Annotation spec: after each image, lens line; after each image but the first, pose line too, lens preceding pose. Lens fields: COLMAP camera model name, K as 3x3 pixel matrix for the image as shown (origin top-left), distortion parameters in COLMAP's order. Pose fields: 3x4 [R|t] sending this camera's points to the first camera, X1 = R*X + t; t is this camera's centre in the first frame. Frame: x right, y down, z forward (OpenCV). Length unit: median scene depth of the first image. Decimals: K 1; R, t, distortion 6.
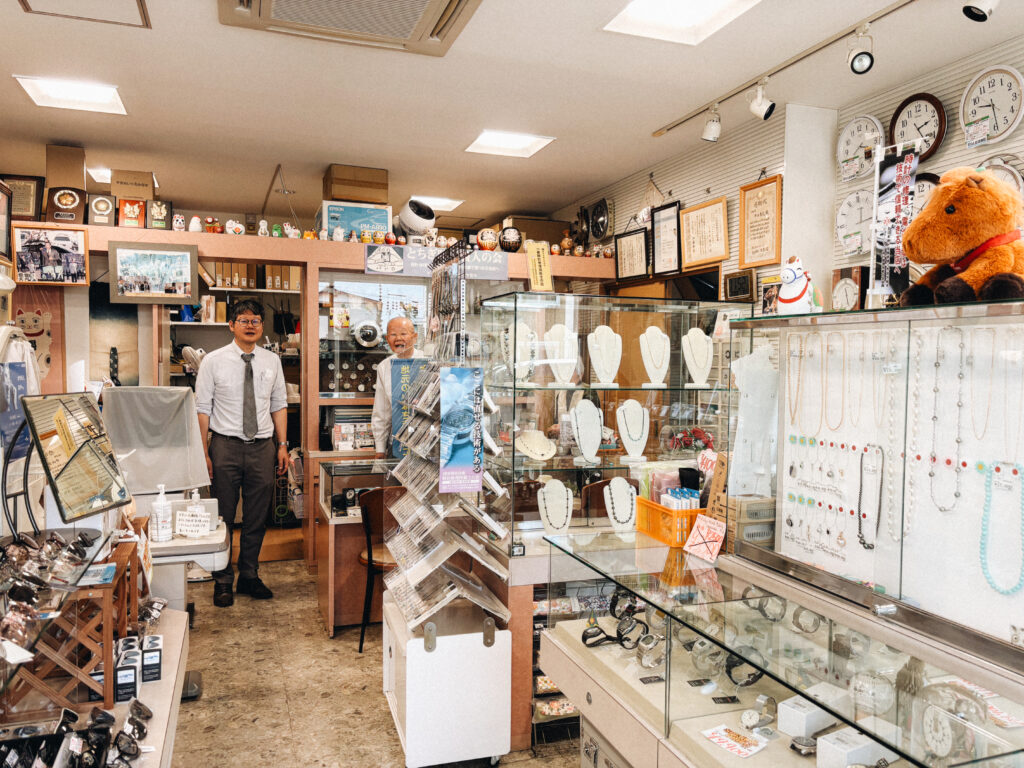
lens RADIAL K [[772.9, 0, 514.6], [0, 772.9, 383.1], [0, 0, 1]] dist [0.002772, 0.001785]
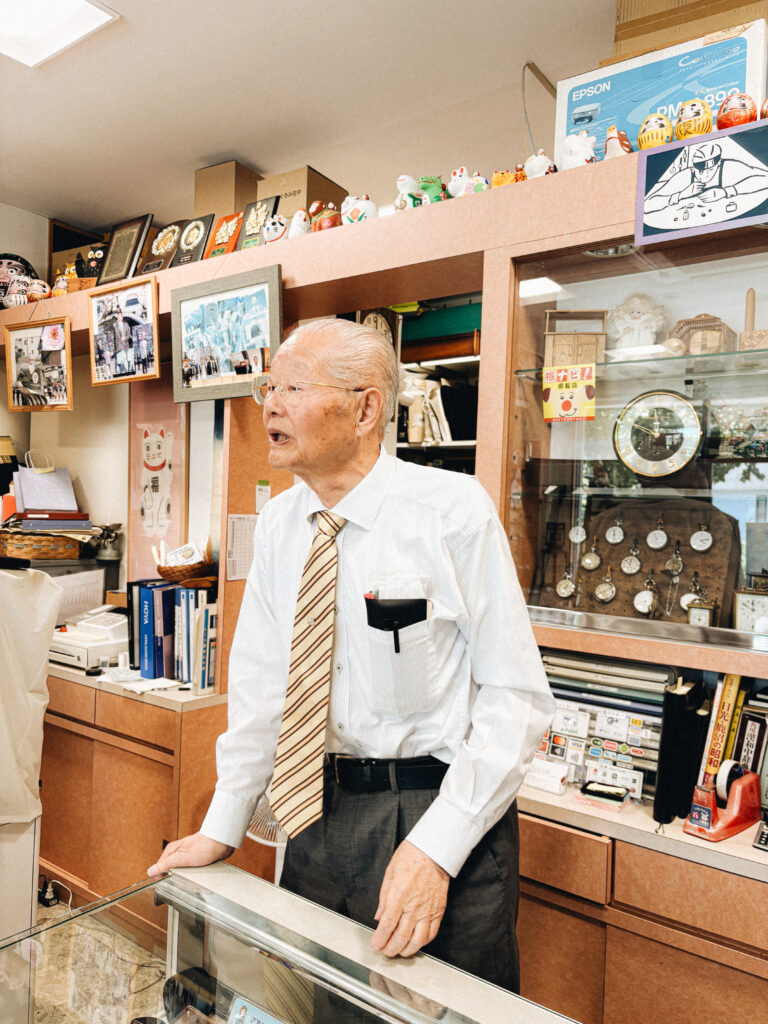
lens RADIAL K [[772.9, 0, 383.9], [0, 772.9, 516.6], [0, 0, 1]] dist [0.002772, 0.001785]
pose [[0.551643, 0.015112, -0.833944, 0.017824], [-0.049697, 0.998655, -0.014777, -0.022326], [0.832599, 0.049596, 0.551652, 0.805458]]
